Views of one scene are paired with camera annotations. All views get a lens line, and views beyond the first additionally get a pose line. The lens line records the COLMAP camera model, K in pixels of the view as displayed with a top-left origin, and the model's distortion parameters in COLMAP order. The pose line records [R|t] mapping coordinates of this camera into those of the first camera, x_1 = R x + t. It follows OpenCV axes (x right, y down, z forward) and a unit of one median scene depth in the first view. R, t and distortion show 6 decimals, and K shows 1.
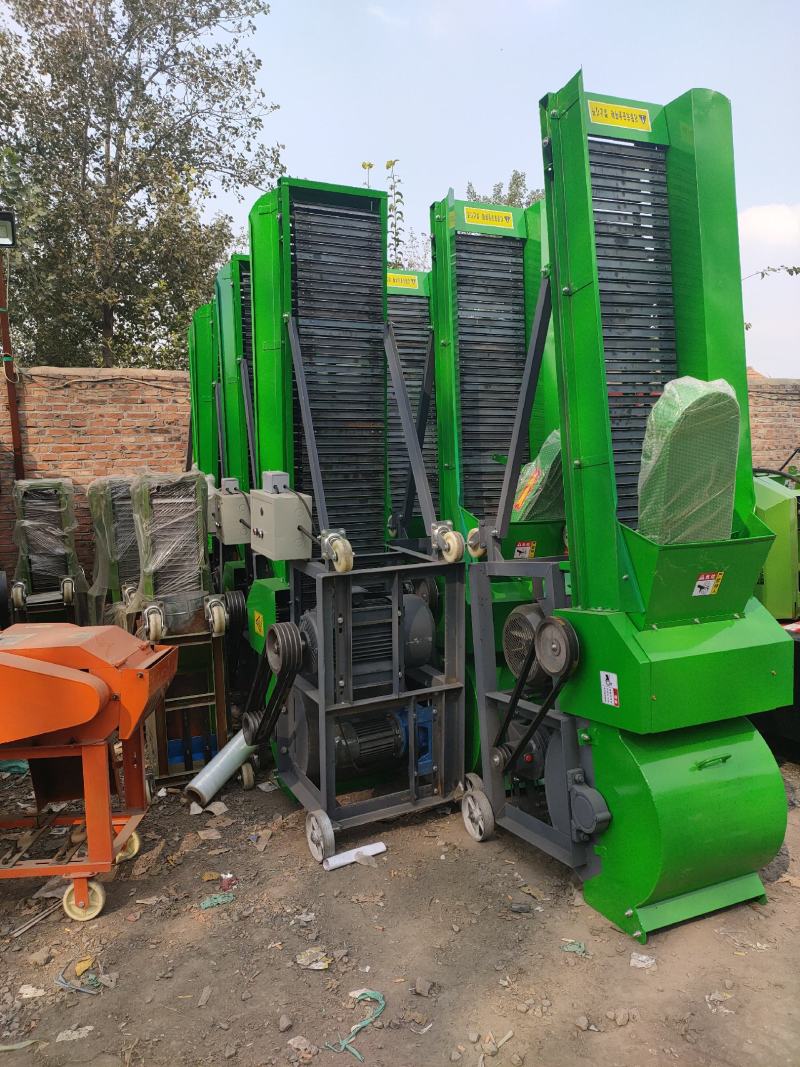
lens RADIAL K [[799.3, 0, 397.5], [0, 799.3, 537.5], [0, 0, 1]] dist [0.077758, -0.087815]
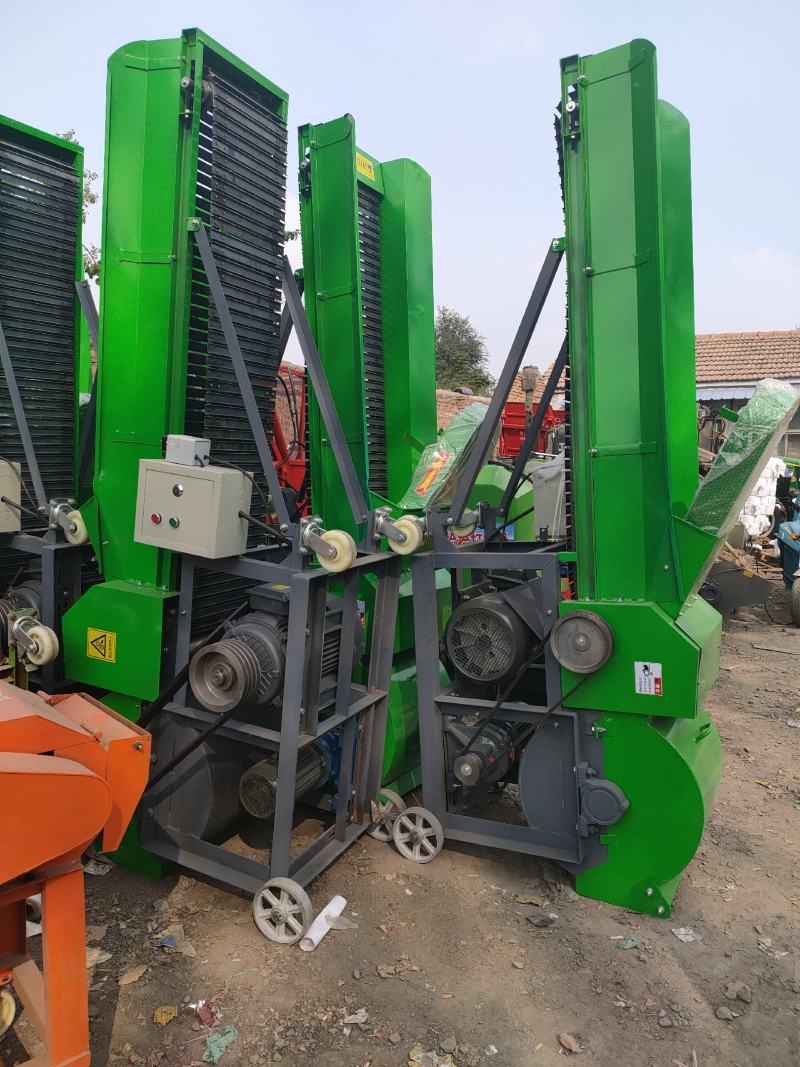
lens RADIAL K [[799.3, 0, 397.5], [0, 799.3, 537.5], [0, 0, 1]] dist [0.077758, -0.087815]
pose [[0.785723, -0.013971, 0.618420, -0.449914], [-0.004430, 0.999592, 0.028210, -0.011610], [-0.618562, -0.024905, 0.785341, 0.301826]]
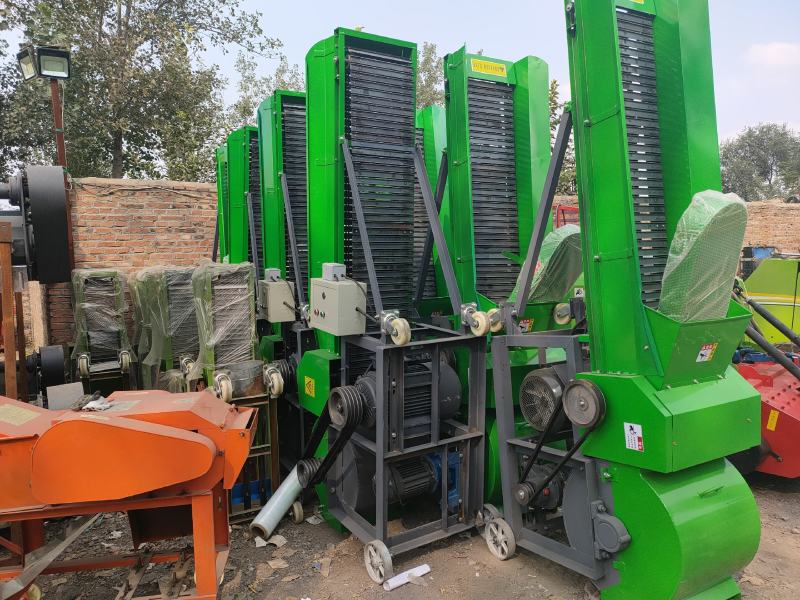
lens RADIAL K [[604.4, 0, 400.0], [0, 604.4, 300.0], [0, 0, 1]] dist [0.074269, -0.081304]
pose [[0.993835, -0.001380, 0.110857, -0.152350], [0.004026, 0.999712, -0.023649, -0.003360], [-0.110793, 0.023949, 0.993555, 0.063921]]
